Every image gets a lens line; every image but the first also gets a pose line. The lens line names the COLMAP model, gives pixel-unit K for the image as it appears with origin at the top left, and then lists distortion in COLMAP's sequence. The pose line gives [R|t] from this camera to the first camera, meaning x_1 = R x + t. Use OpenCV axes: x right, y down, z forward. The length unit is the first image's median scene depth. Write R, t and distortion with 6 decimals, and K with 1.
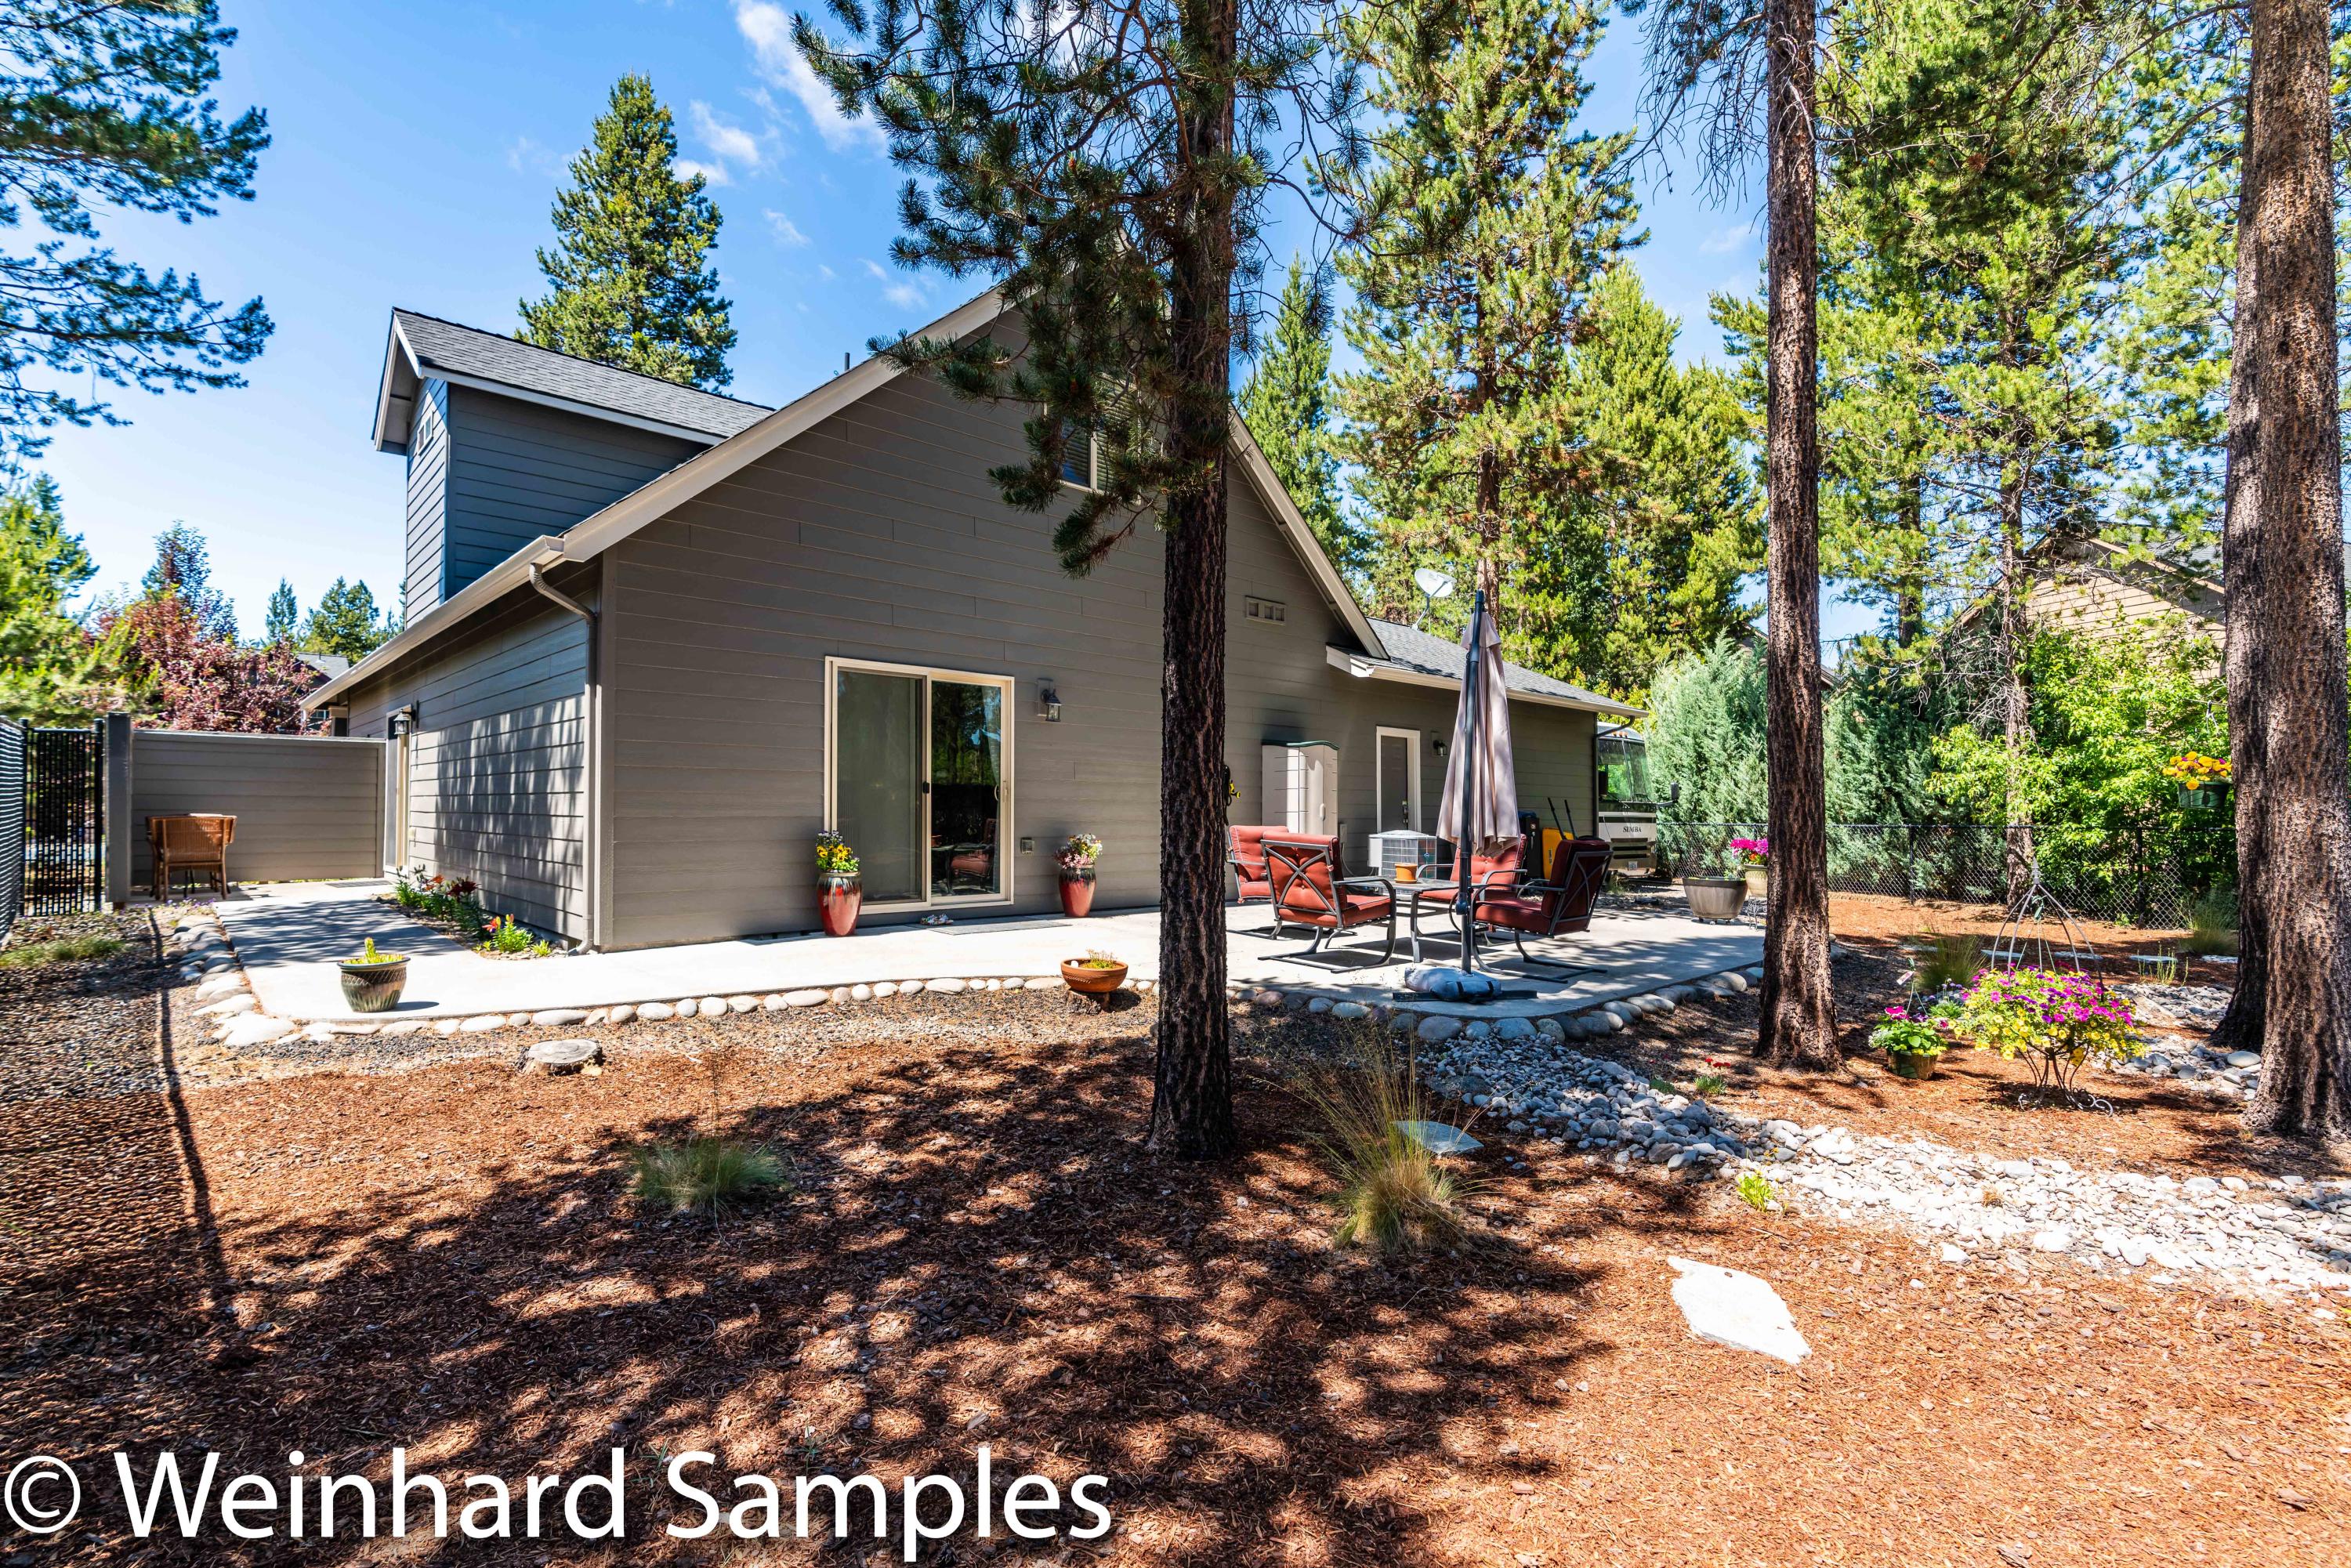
lens RADIAL K [[1092.9, 0, 1175.5], [0, 1092.9, 784.0], [0, 0, 1]] dist [0.000246, 0.000755]
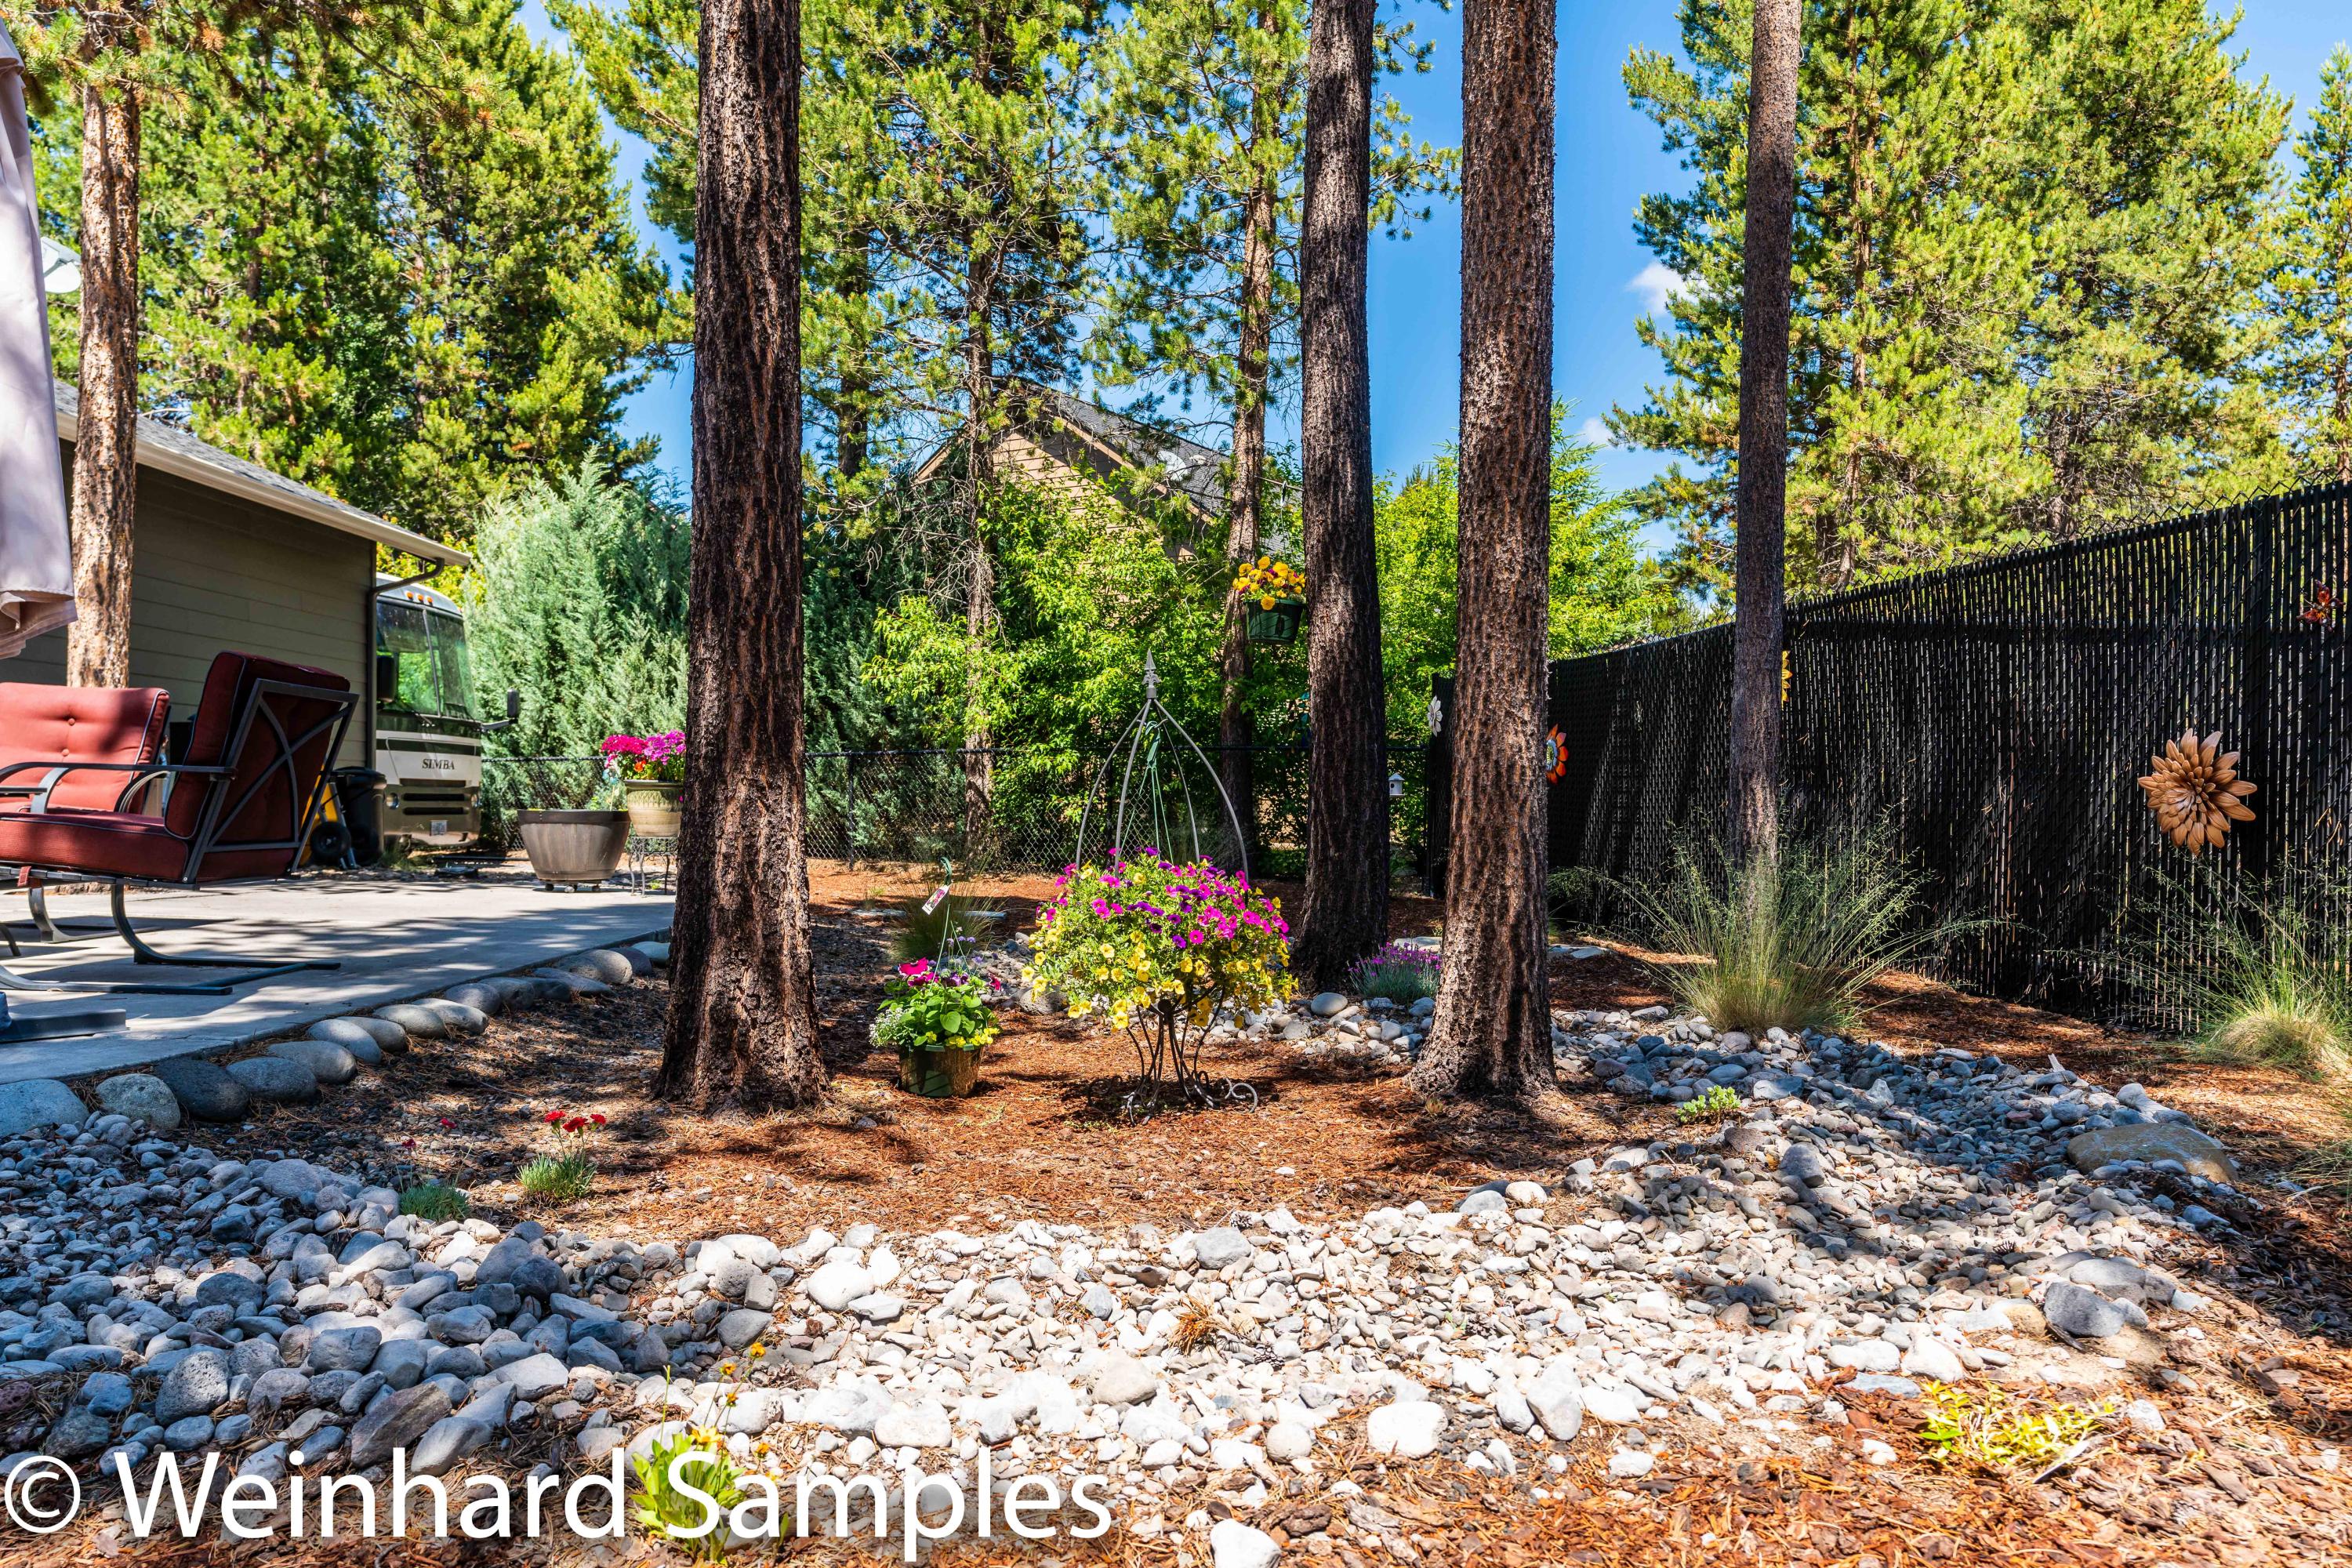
lens RADIAL K [[1627.5, 0, 1176.0], [0, 1627.5, 784.0], [0, 0, 1]] dist [-0.002272, 0.003772]
pose [[0.688101, 0.006182, 0.725588, 0.091741], [-0.019531, 0.999759, 0.010005, 0.052364], [-0.725352, -0.021056, 0.688056, 0.185879]]
